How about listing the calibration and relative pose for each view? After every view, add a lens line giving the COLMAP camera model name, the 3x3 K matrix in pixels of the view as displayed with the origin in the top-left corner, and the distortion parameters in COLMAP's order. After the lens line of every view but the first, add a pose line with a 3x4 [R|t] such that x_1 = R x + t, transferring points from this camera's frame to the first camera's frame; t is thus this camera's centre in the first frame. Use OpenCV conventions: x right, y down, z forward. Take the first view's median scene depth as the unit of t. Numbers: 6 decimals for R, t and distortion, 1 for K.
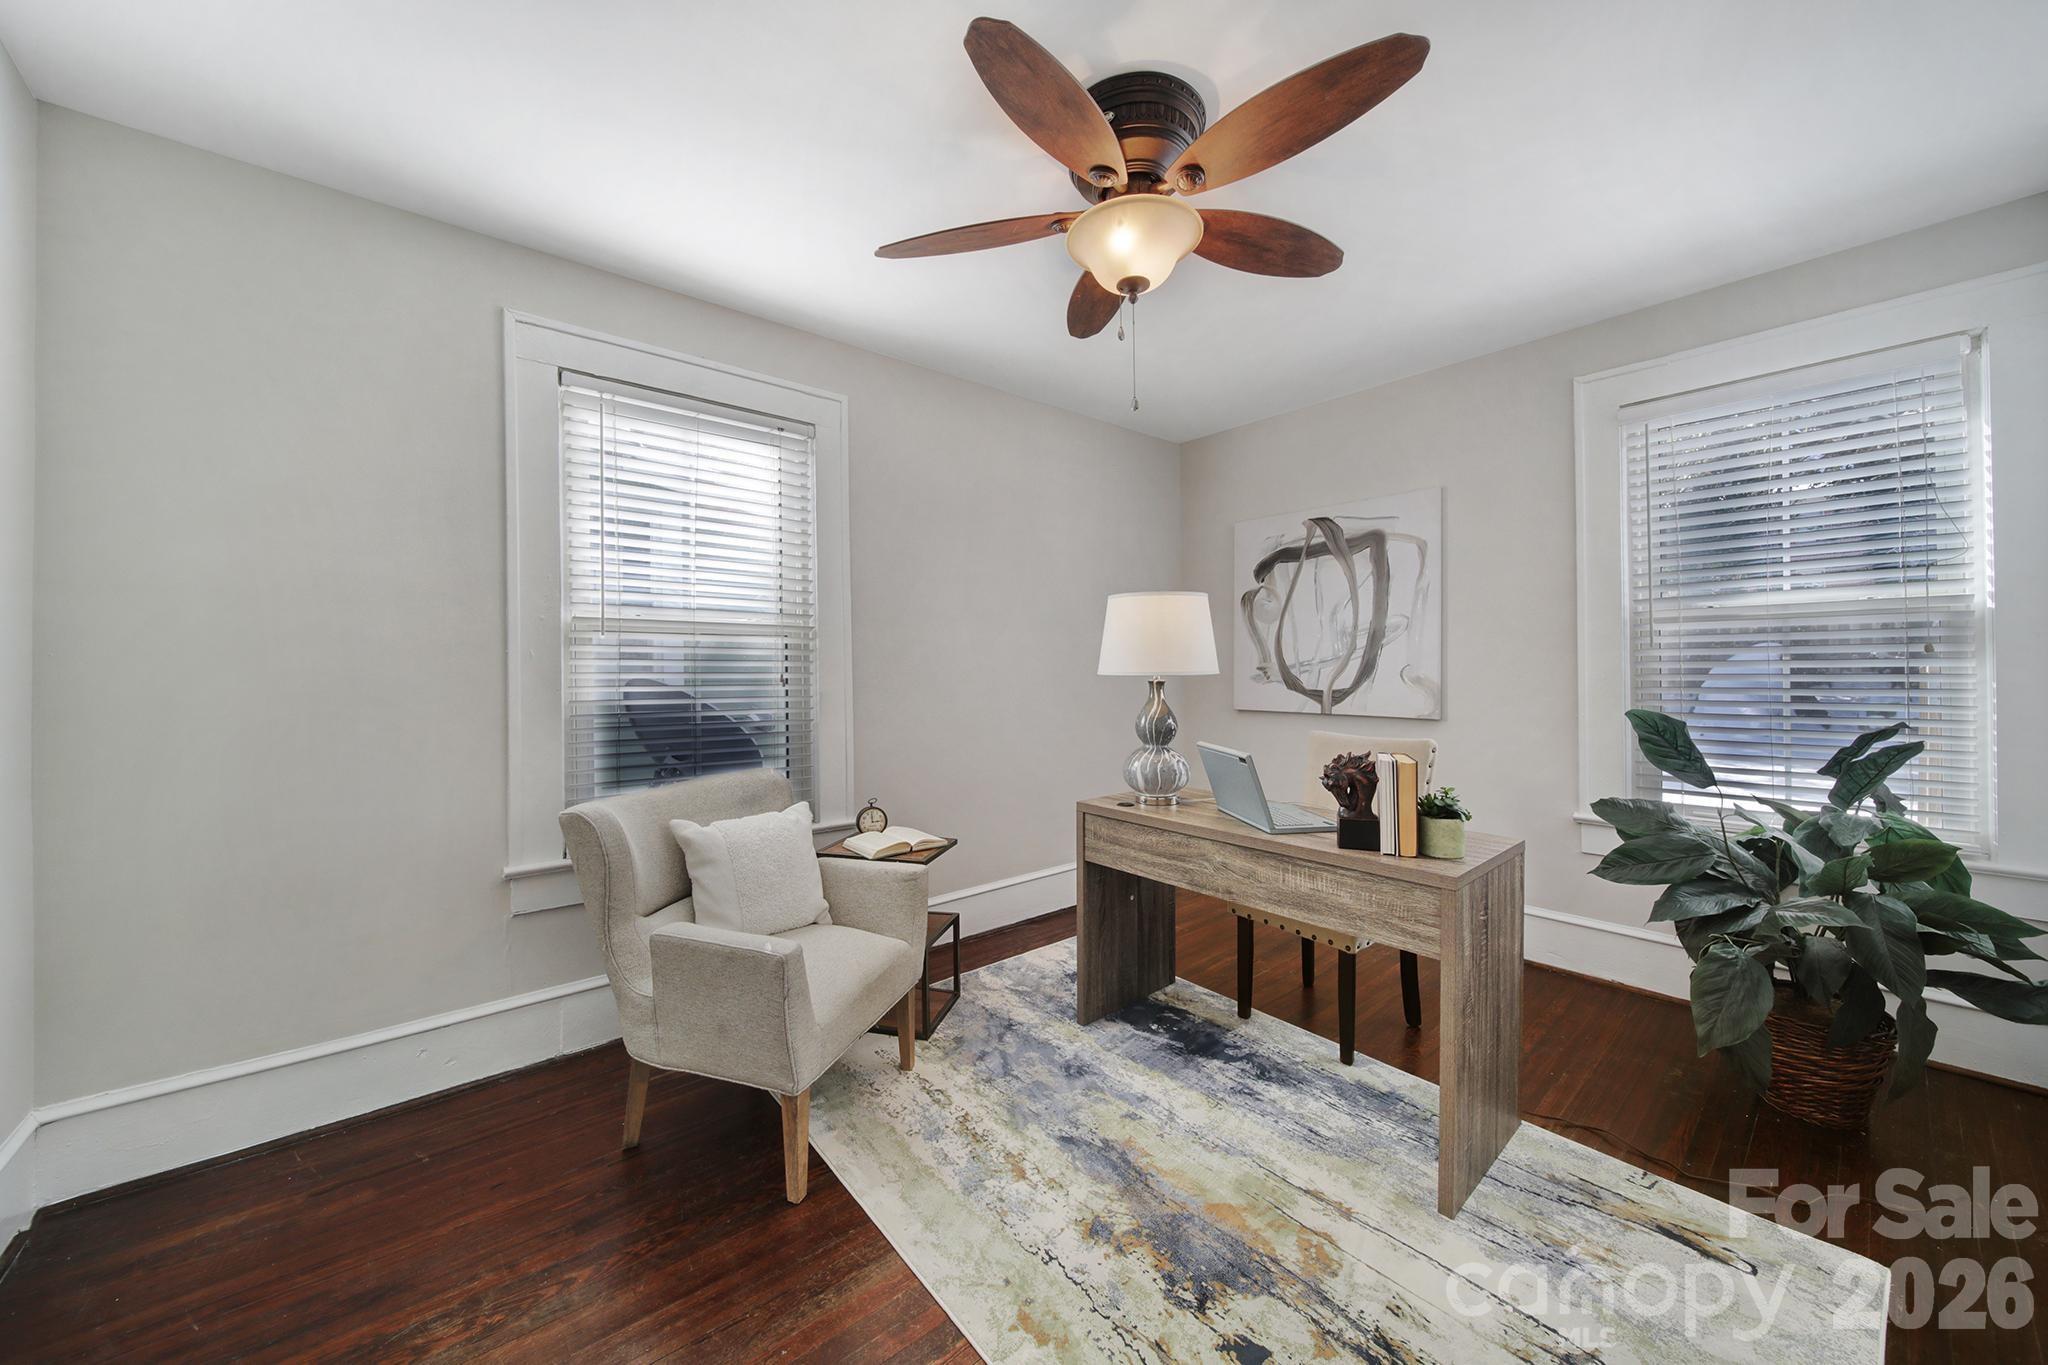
lens RADIAL K [[719.2, 0, 1025.6], [0, 719.2, 676.3], [0, 0, 1]] dist [0.000177, -0.000302]
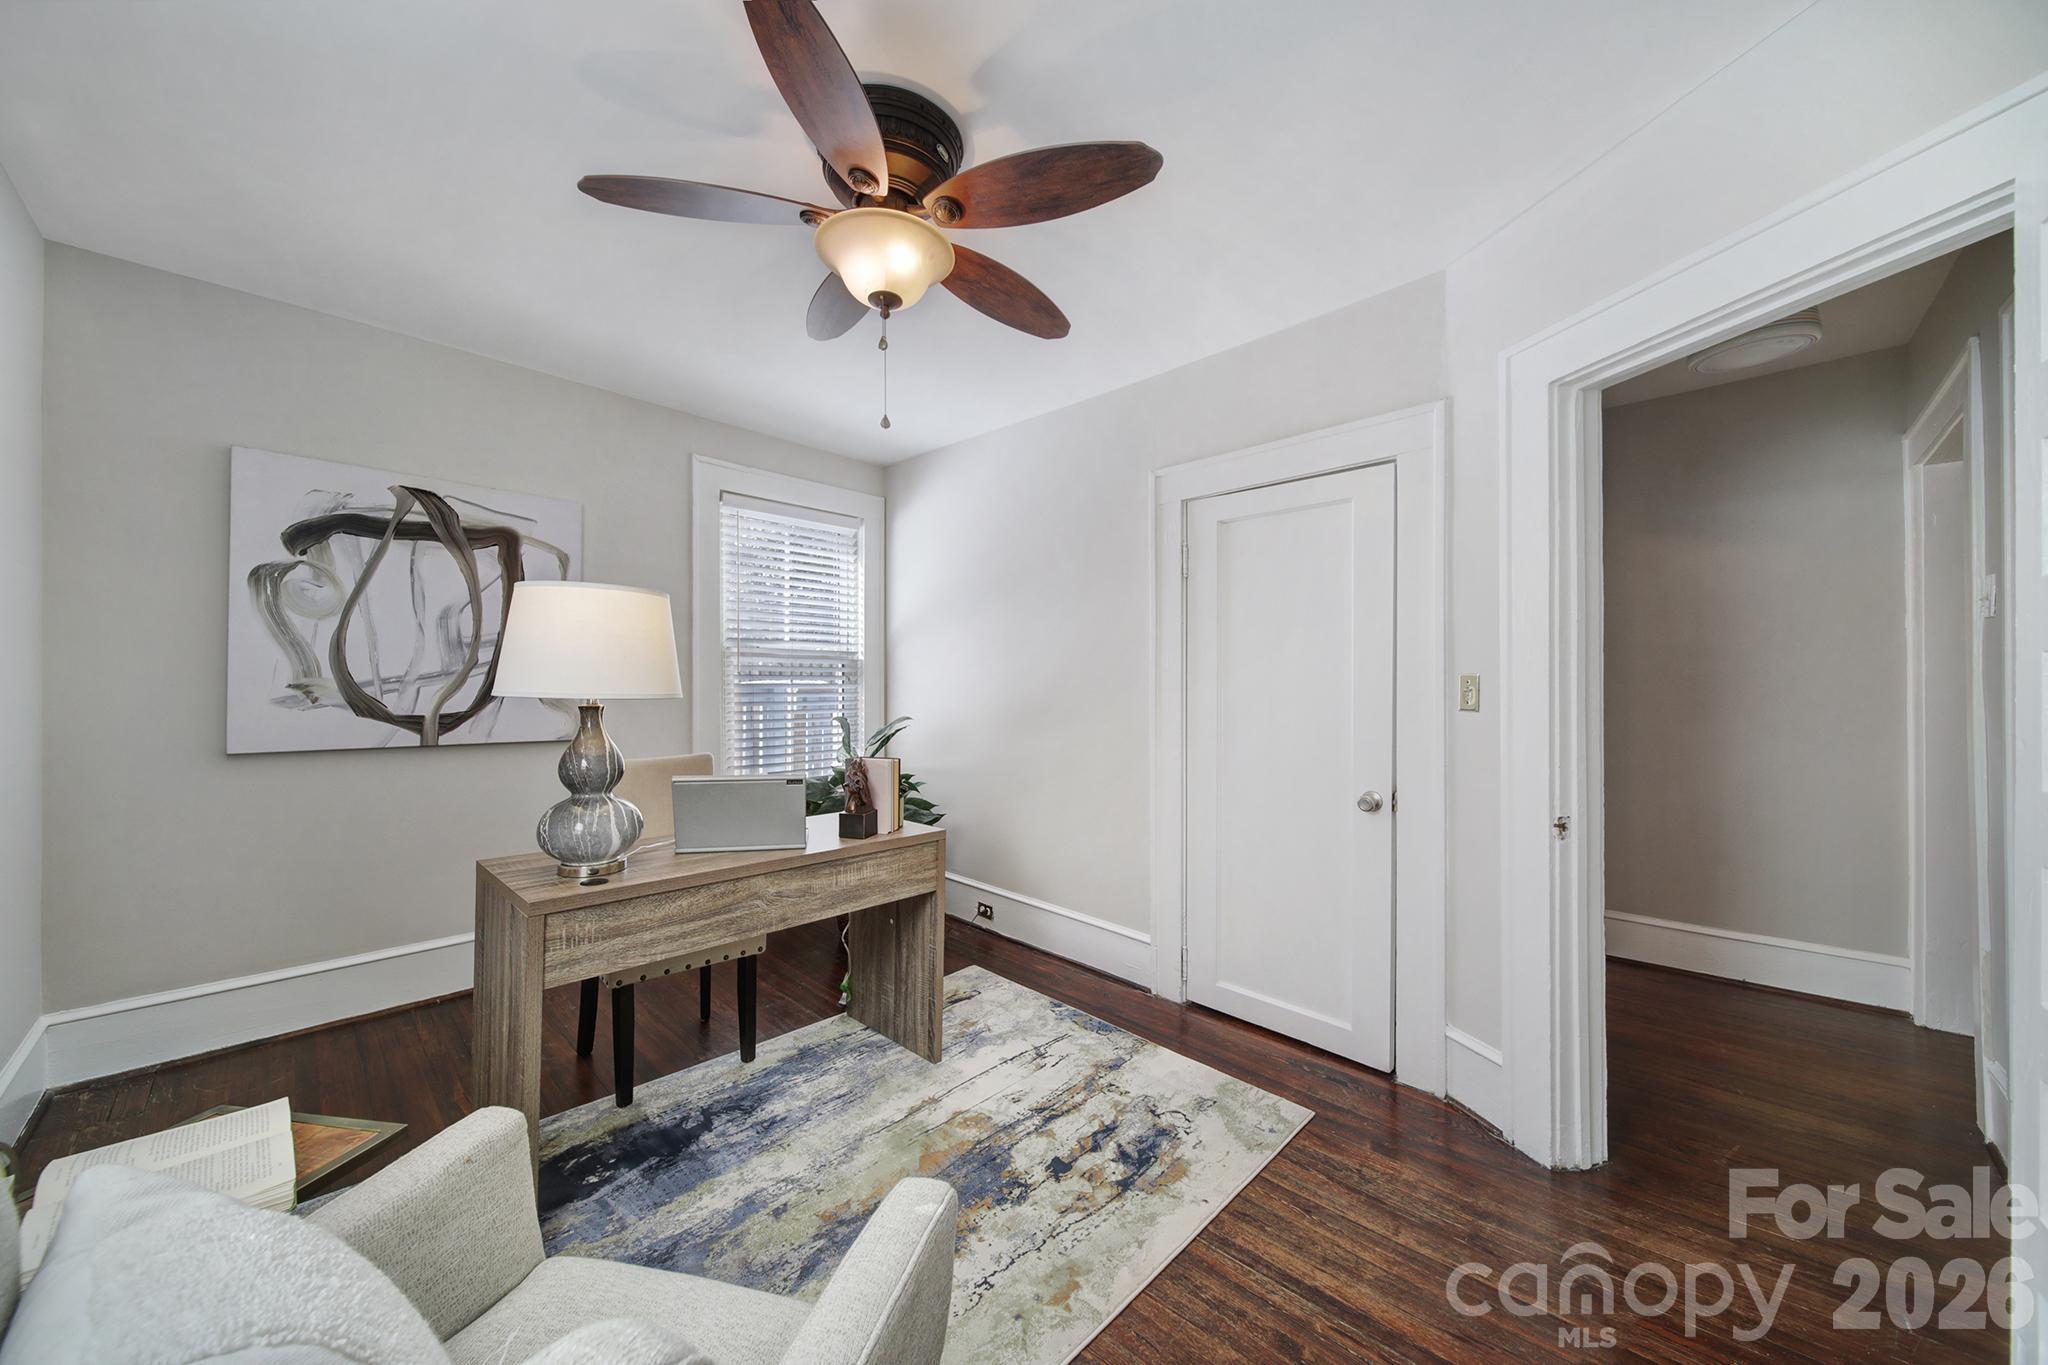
lens RADIAL K [[725.4, 0, 1006.9], [0, 725.4, 689.7], [0, 0, 1]] dist [0.000813, -0.000030]
pose [[-0.087493, -0.000654, 0.996165, -0.633012], [0.004474, 0.999989, 0.001049, -0.009519], [-0.996155, 0.004548, -0.087489, 0.688031]]
